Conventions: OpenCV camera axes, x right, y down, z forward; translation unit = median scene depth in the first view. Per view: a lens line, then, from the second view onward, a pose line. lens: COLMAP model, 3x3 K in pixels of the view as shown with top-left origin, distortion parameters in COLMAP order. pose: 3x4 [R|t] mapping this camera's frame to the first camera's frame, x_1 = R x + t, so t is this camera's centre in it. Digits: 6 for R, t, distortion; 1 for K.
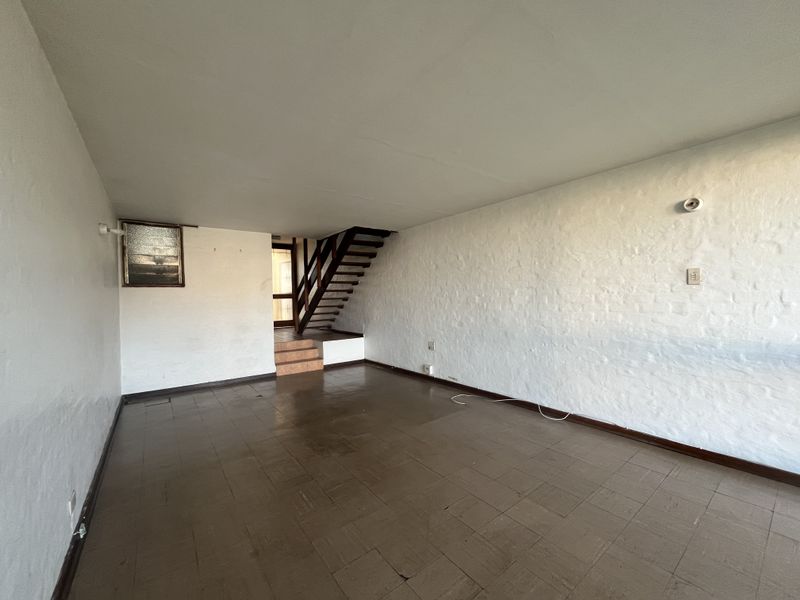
lens RADIAL K [[321.2, 0, 401.9], [0, 321.2, 299.3], [0, 0, 1]] dist [-0.000226, -0.000181]
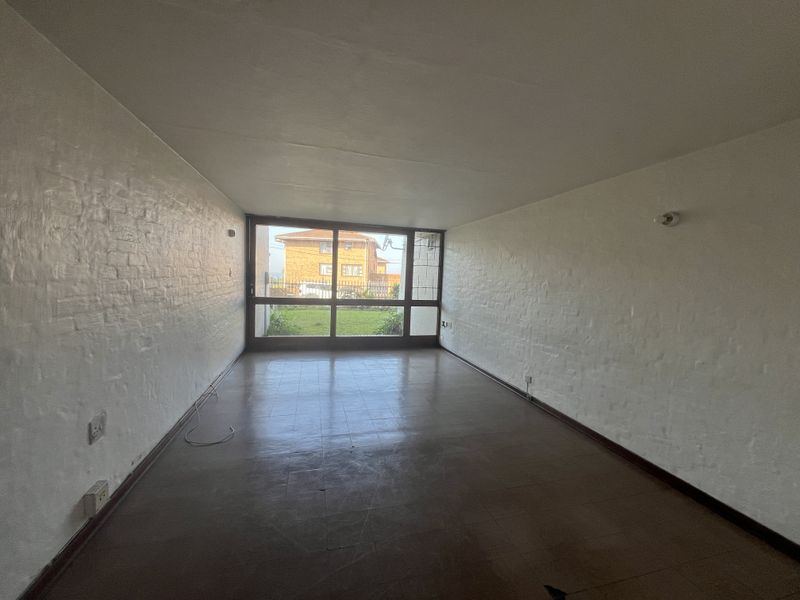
lens RADIAL K [[321.2, 0, 401.9], [0, 321.2, 299.3], [0, 0, 1]] dist [-0.000226, -0.000181]
pose [[-0.924064, -0.048394, 0.379162, -0.423655], [-0.024374, 0.997394, 0.067900, -0.040581], [-0.381460, 0.053503, -0.922836, 1.409643]]
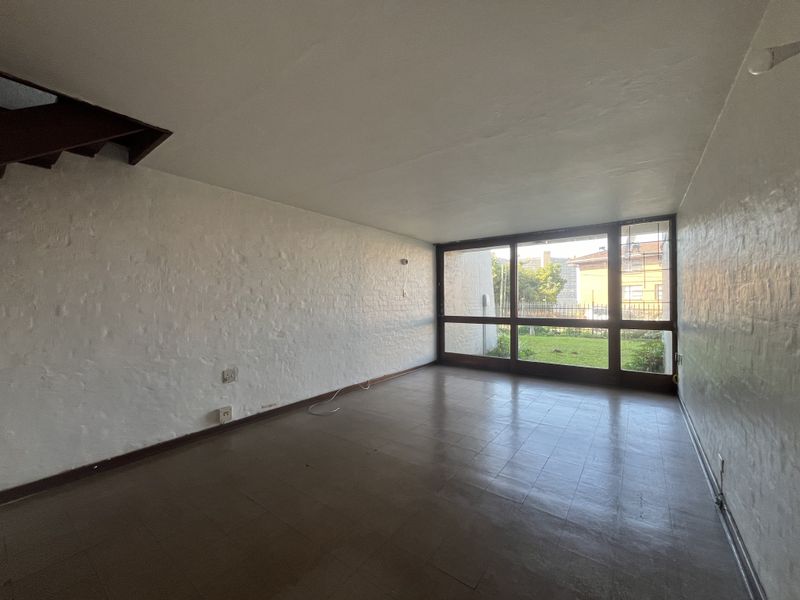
lens RADIAL K [[321.2, 0, 401.9], [0, 321.2, 299.3], [0, 0, 1]] dist [-0.000226, -0.000181]
pose [[-0.268149, 0.020505, 0.963159, -0.757349], [0.013314, 0.999757, -0.017578, 0.005012], [-0.963285, 0.008110, -0.268357, 0.982491]]
